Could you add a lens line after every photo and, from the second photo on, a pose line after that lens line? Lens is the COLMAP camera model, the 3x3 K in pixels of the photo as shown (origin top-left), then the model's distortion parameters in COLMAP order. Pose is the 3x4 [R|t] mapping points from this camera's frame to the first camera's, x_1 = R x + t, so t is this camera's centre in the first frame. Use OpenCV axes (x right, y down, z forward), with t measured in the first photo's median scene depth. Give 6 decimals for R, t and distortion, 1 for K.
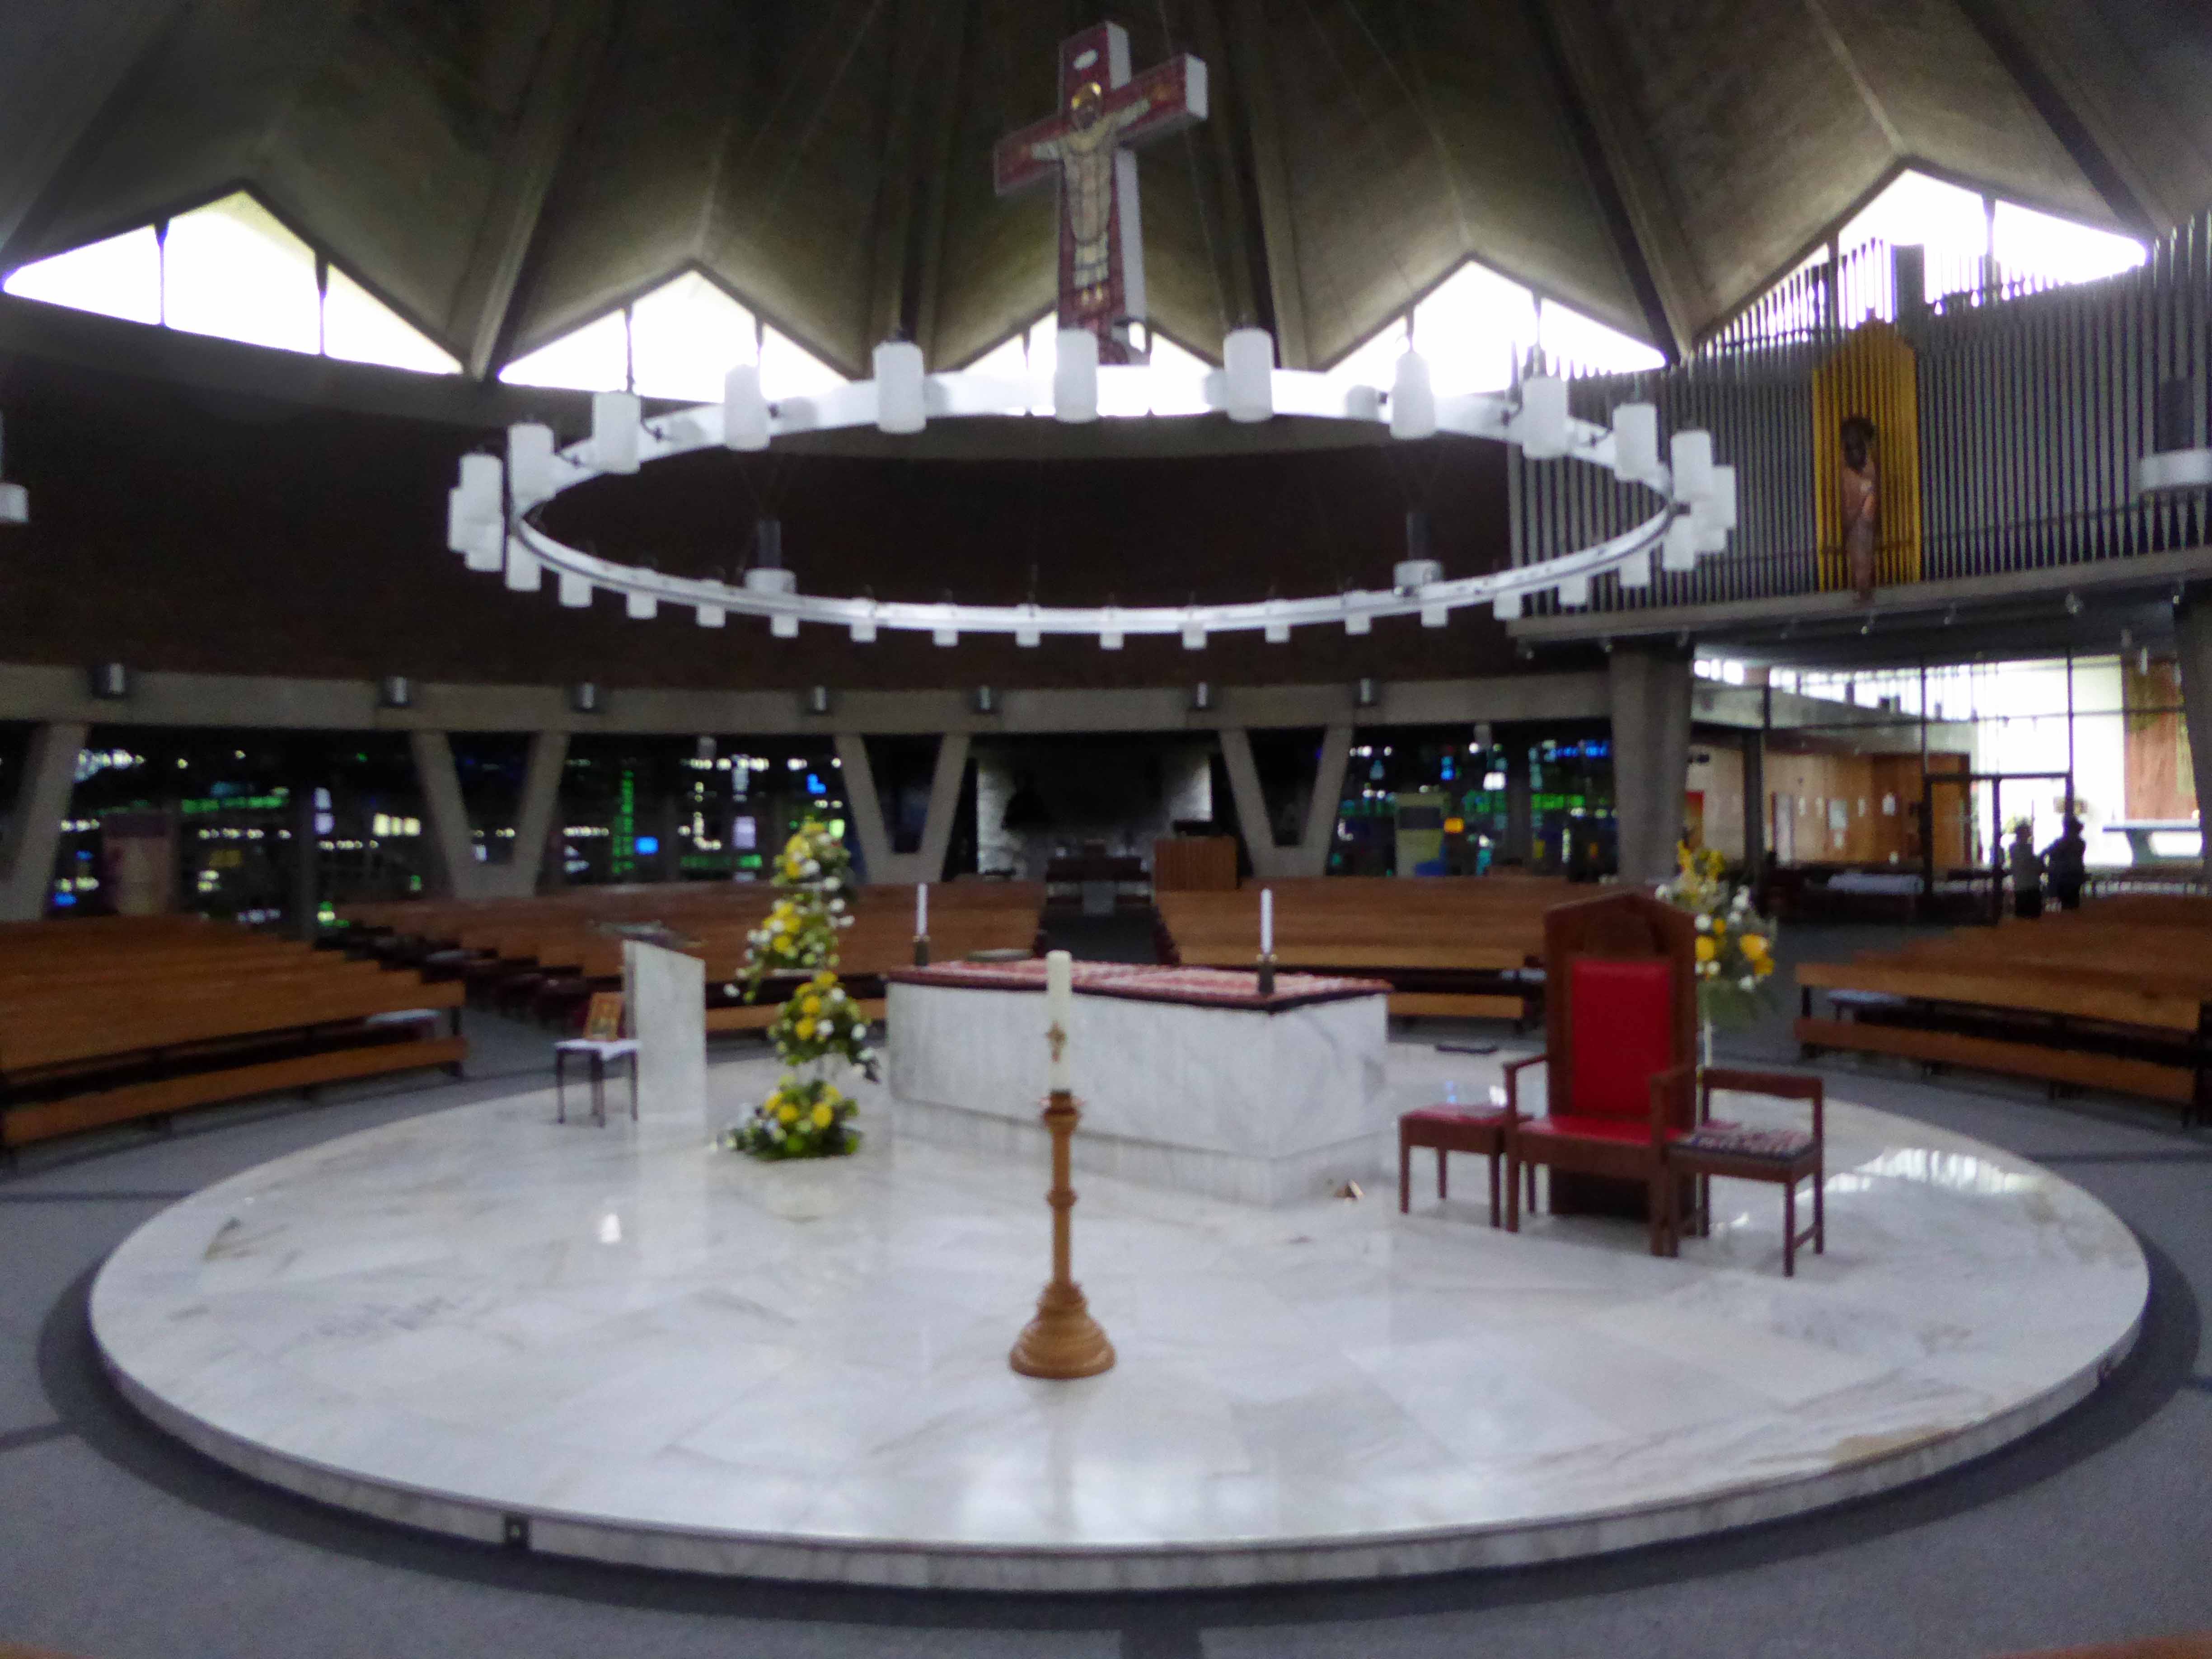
lens RADIAL K [[1727.2, 0, 1116.5], [0, 1727.2, 833.9], [0, 0, 1]] dist [-0.026017, 0.003667]
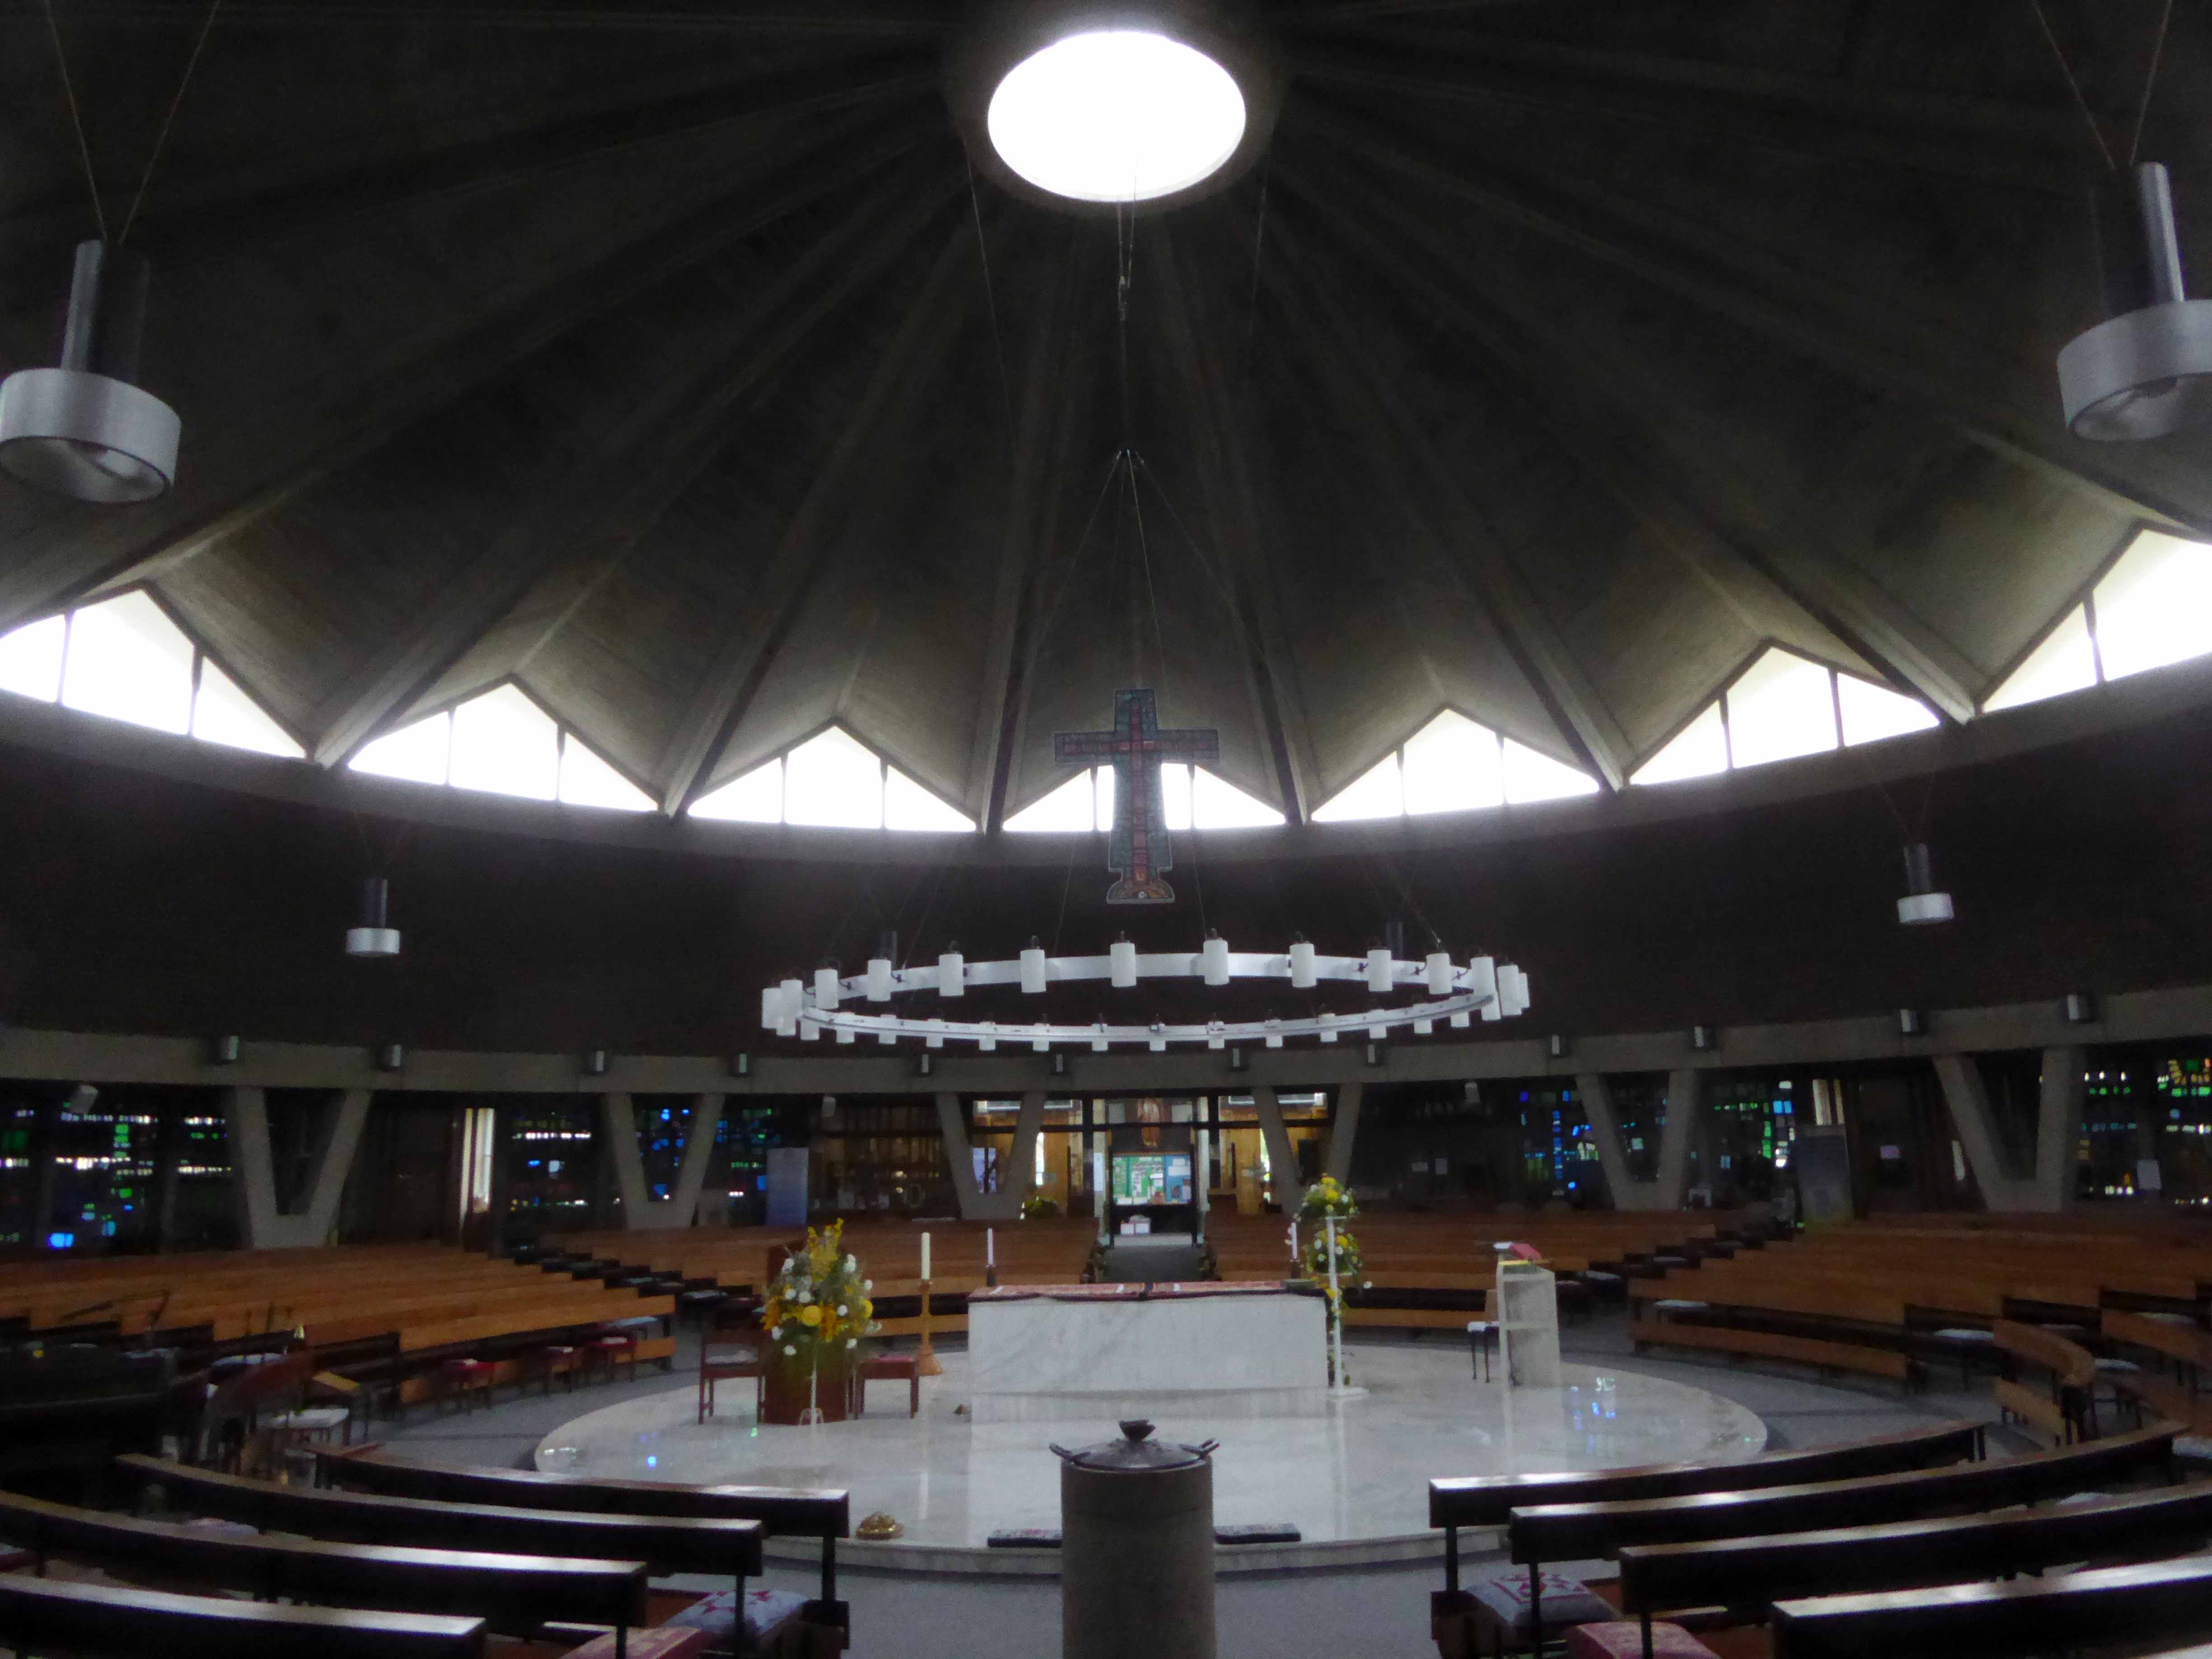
lens RADIAL K [[1727.2, 0, 1106.7], [0, 1727.2, 824.3], [0, 0, 1]] dist [-0.026017, 0.003667]
pose [[0.998990, -0.009037, -0.044019, 0.015431], [0.000383, 0.981248, -0.192749, -0.014711], [0.044935, 0.192537, 0.980260, -0.348726]]
